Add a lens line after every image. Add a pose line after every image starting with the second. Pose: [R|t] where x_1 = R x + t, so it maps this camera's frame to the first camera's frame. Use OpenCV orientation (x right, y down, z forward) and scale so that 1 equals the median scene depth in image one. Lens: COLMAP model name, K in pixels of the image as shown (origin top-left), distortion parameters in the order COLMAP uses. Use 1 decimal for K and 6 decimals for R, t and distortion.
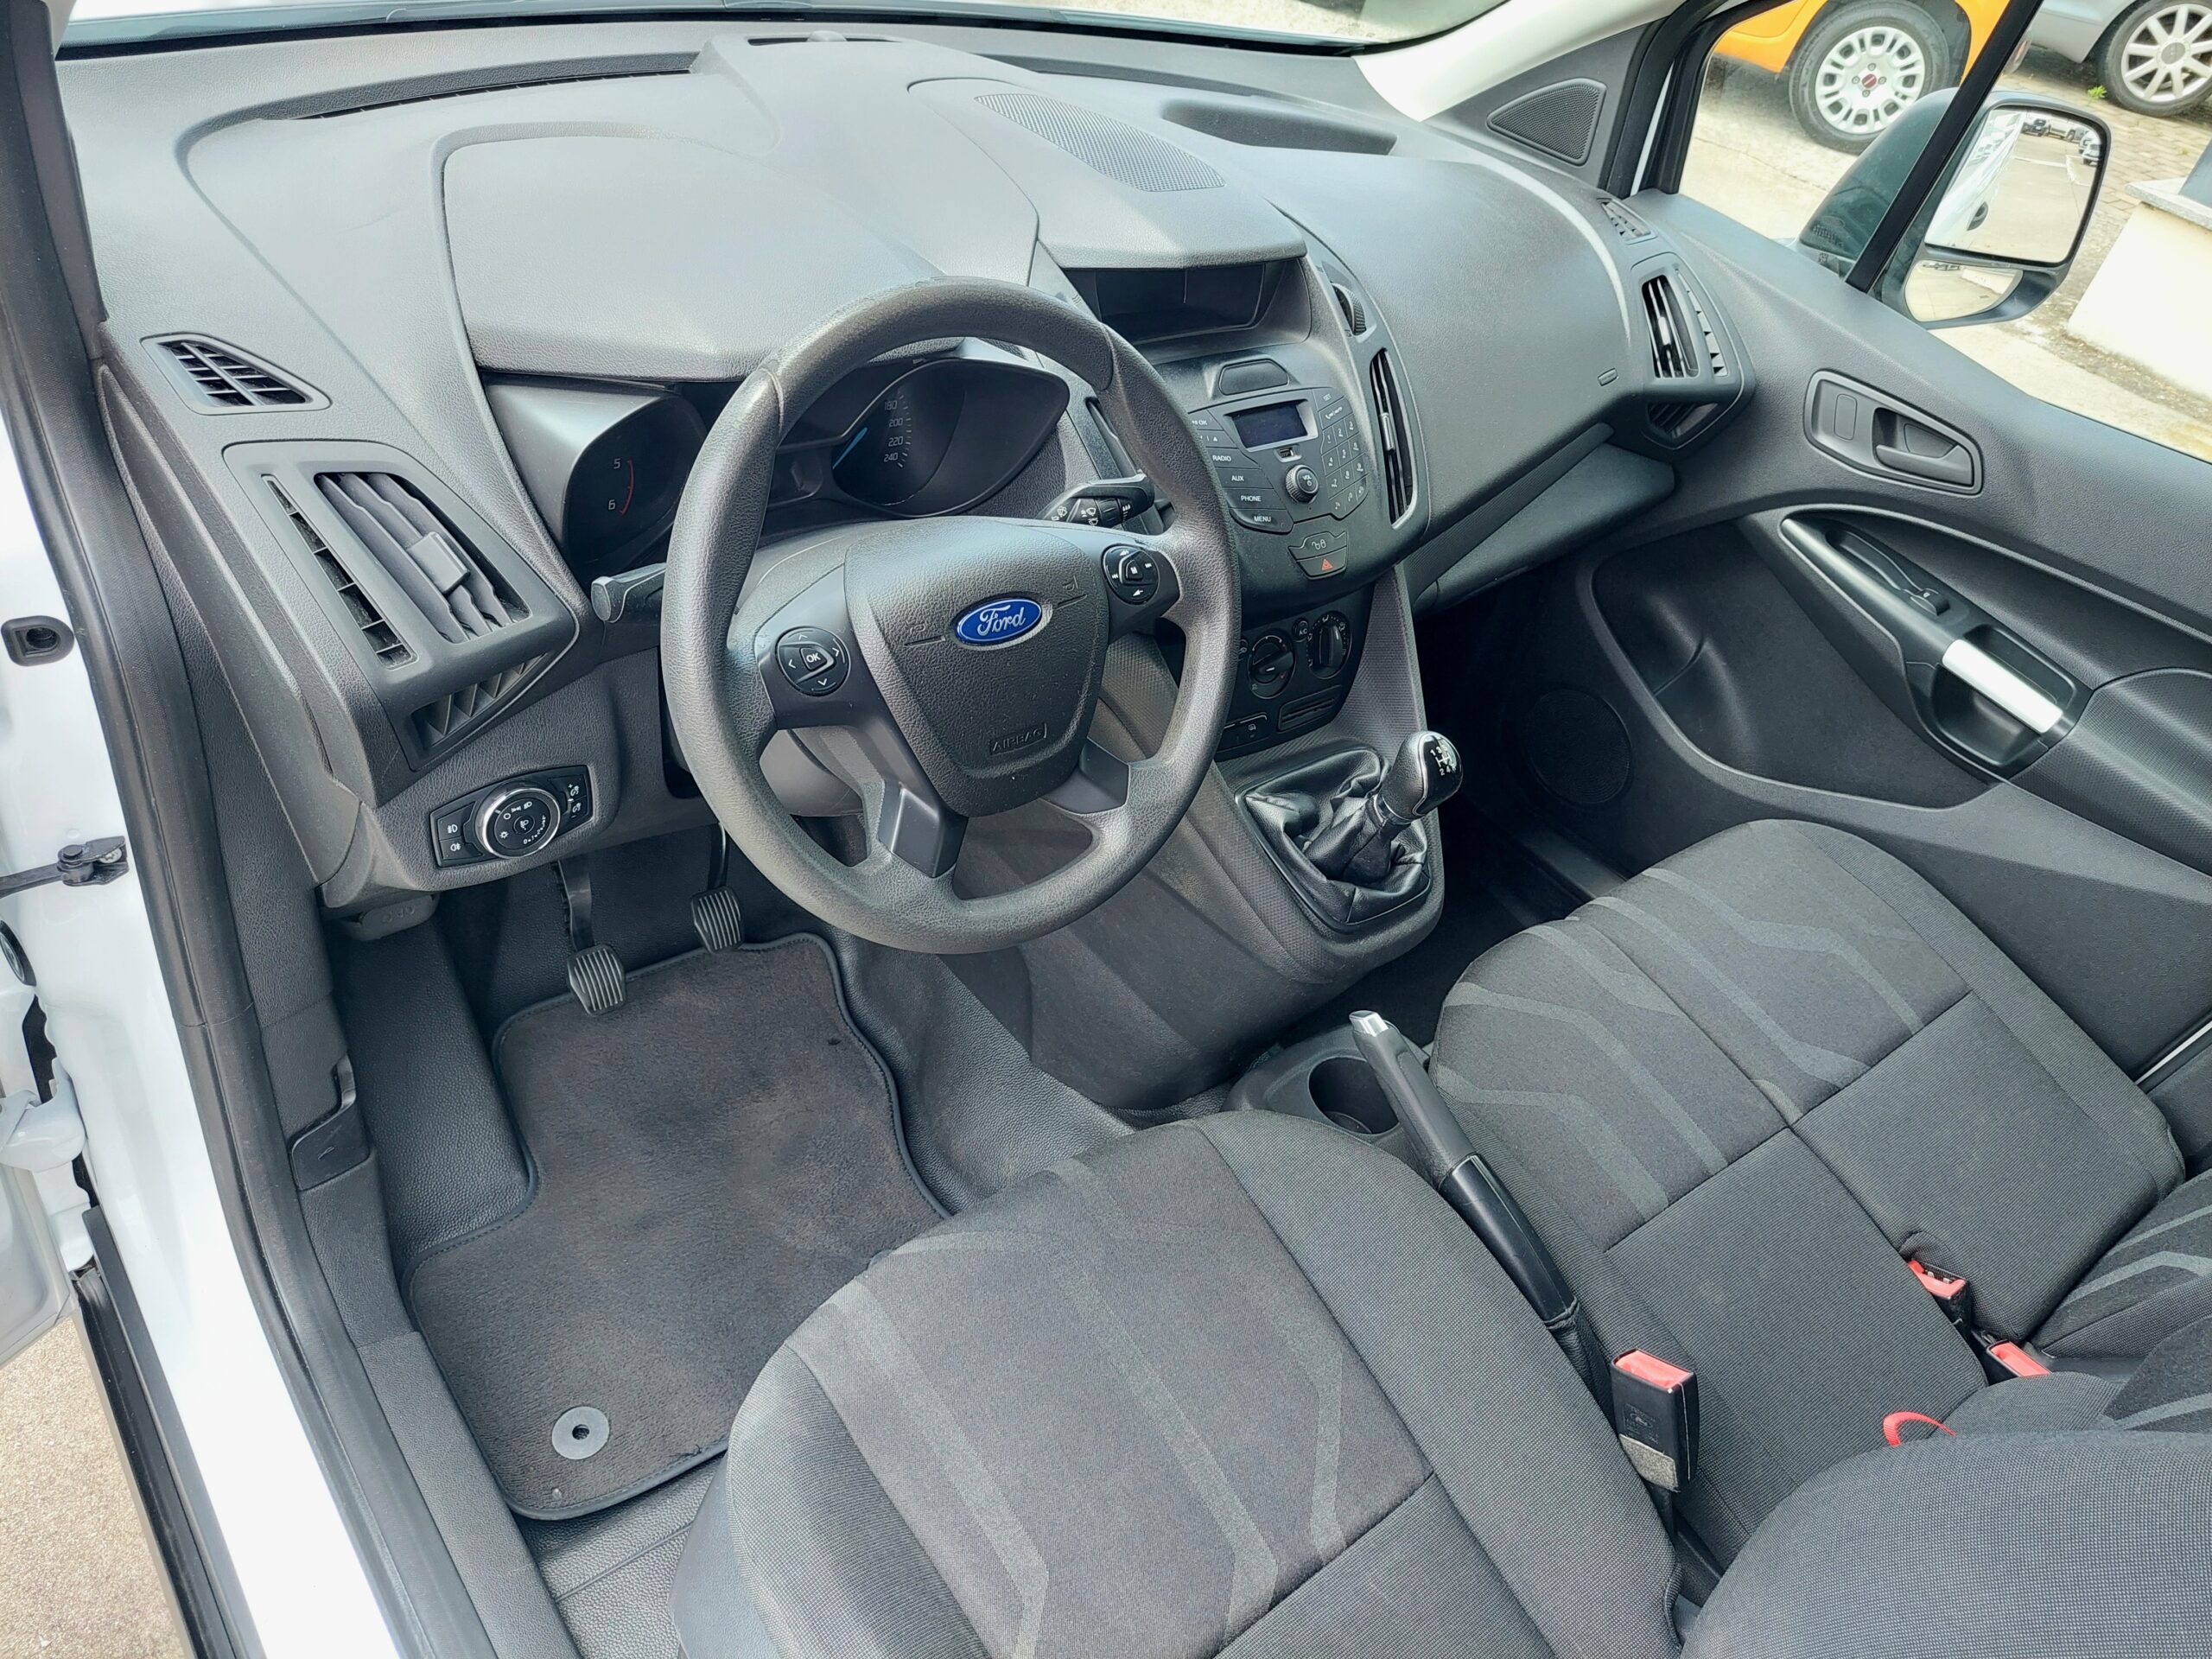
lens RADIAL K [[1602.0, 0, 1106.0], [0, 1602.0, 829.5], [0, 0, 1]] dist [0.035467, -0.030254]
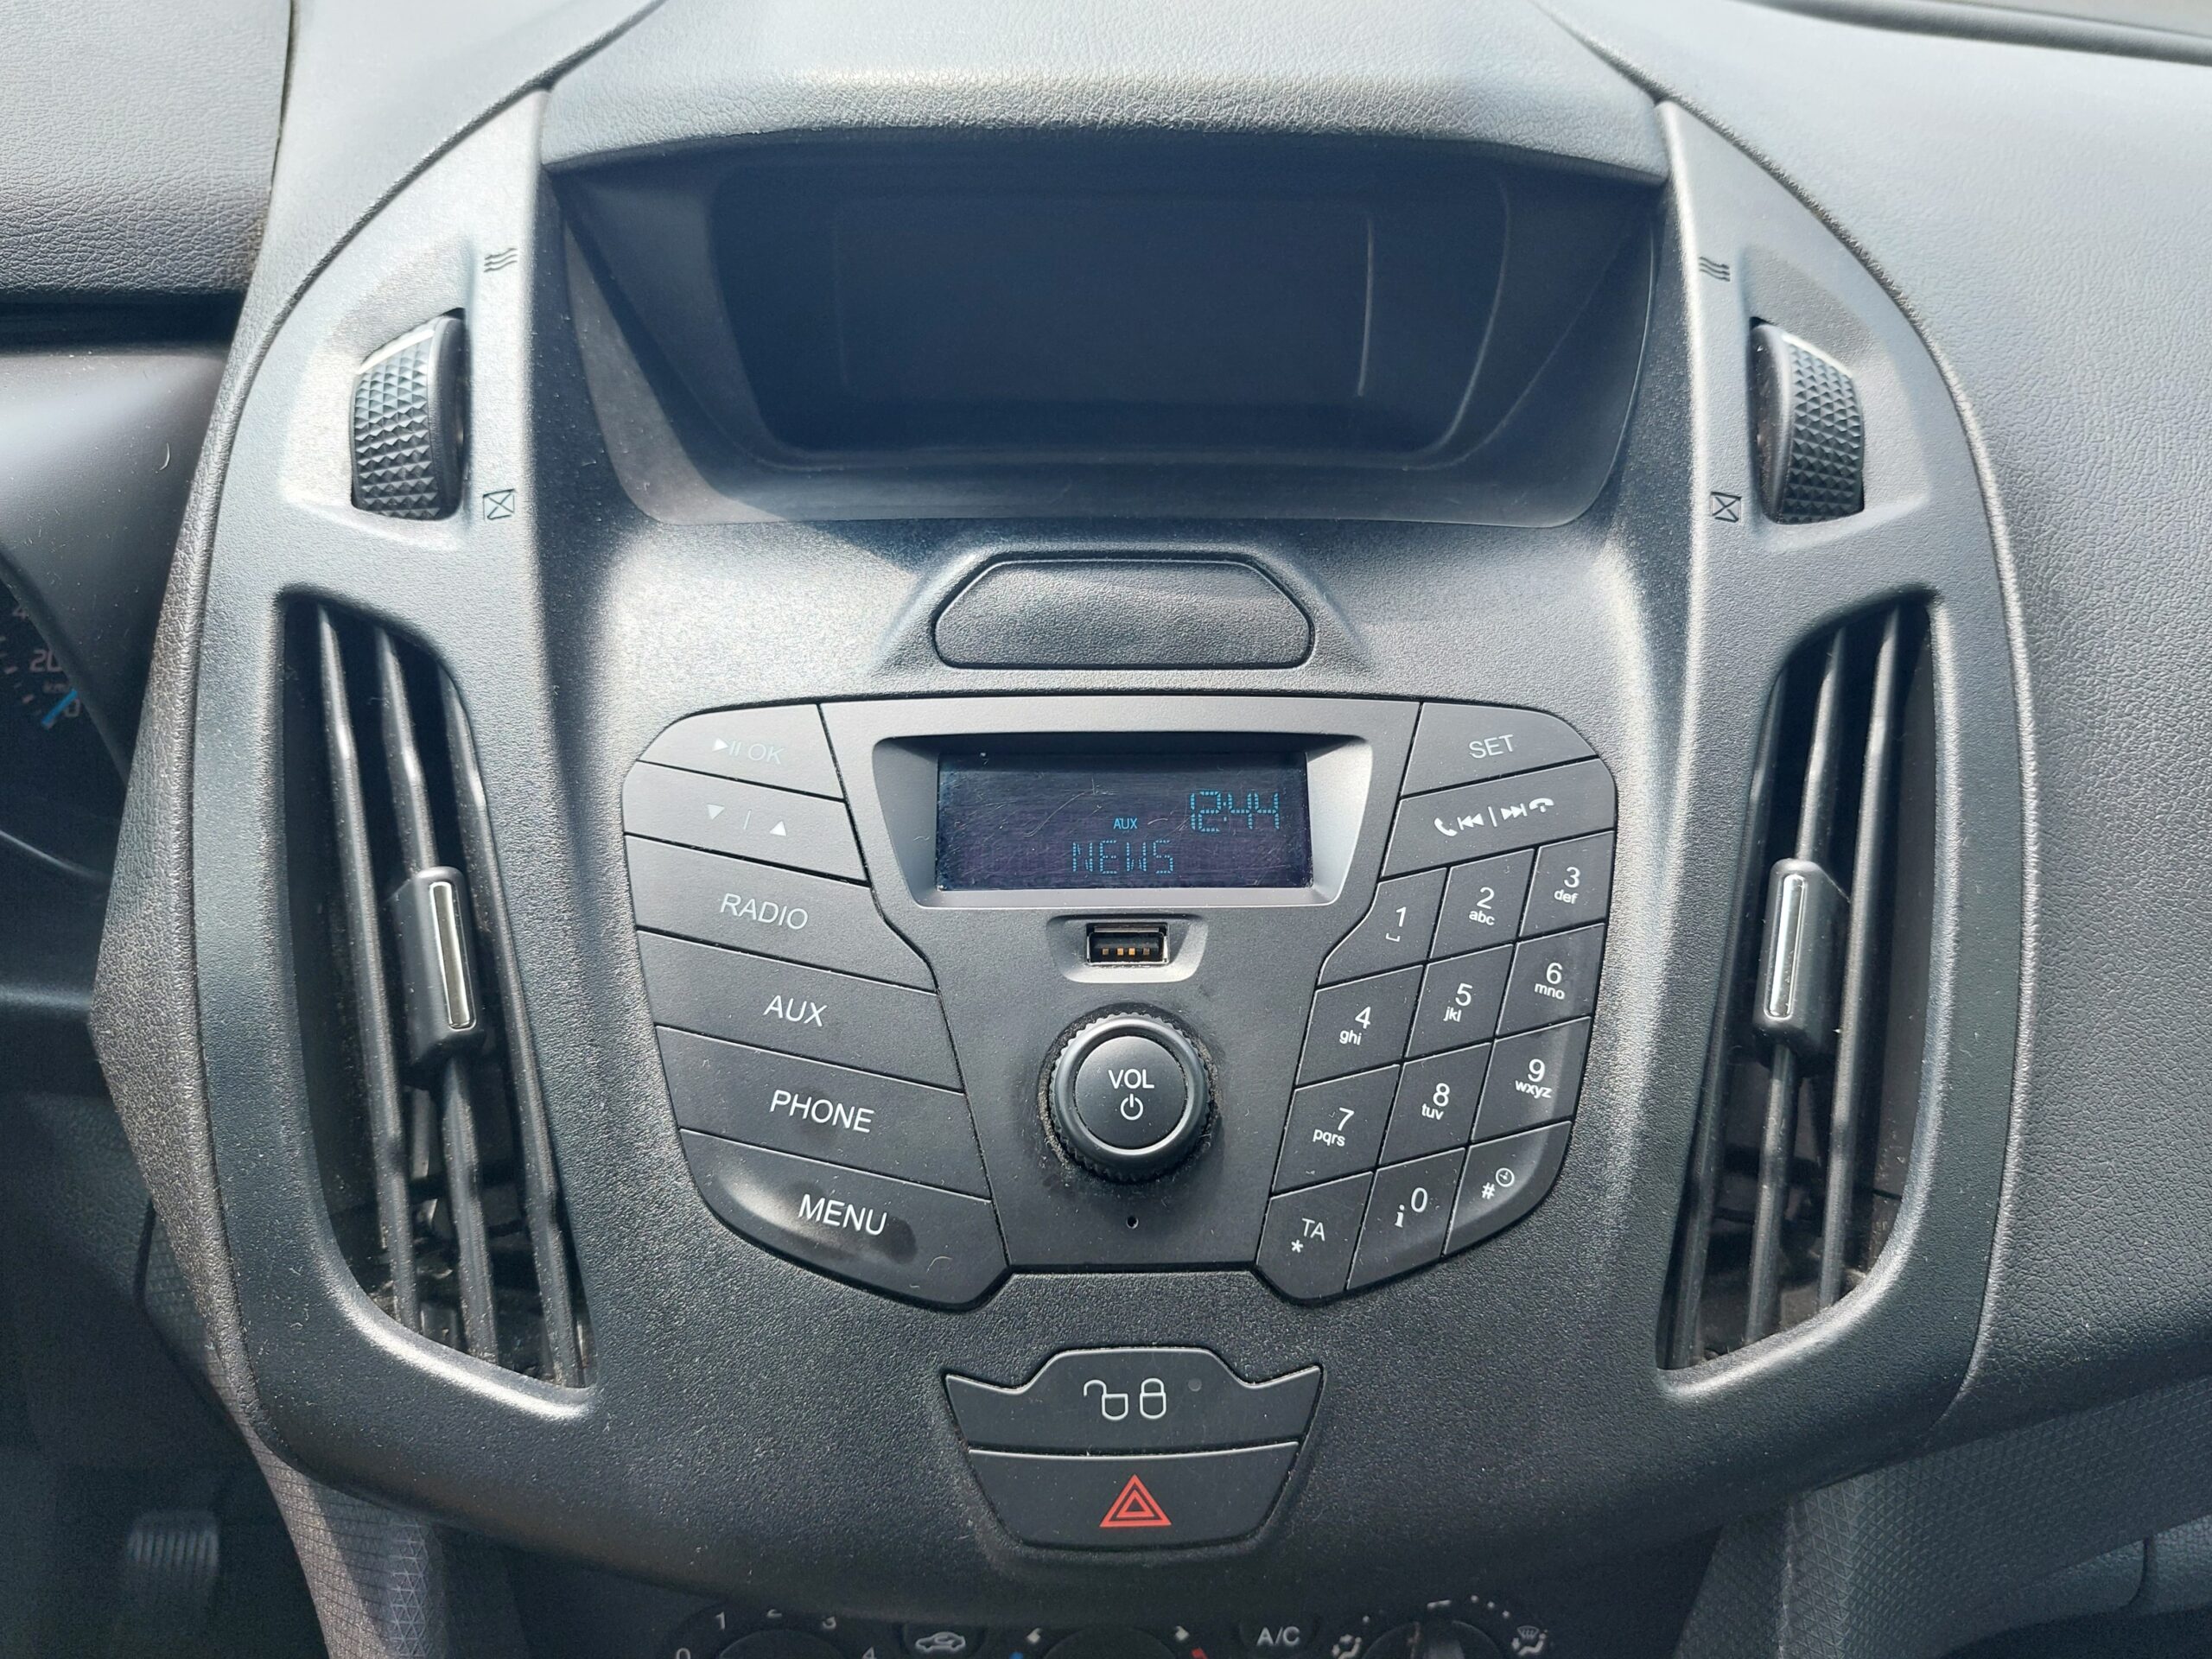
lens RADIAL K [[1602.0, 0, 1106.0], [0, 1602.0, 829.5], [0, 0, 1]] dist [0.035467, -0.030254]
pose [[0.788994, 0.199296, -0.581180, 0.235027], [-0.273202, 0.961069, -0.041325, -0.235495], [0.550318, 0.191385, 0.812725, 0.793708]]
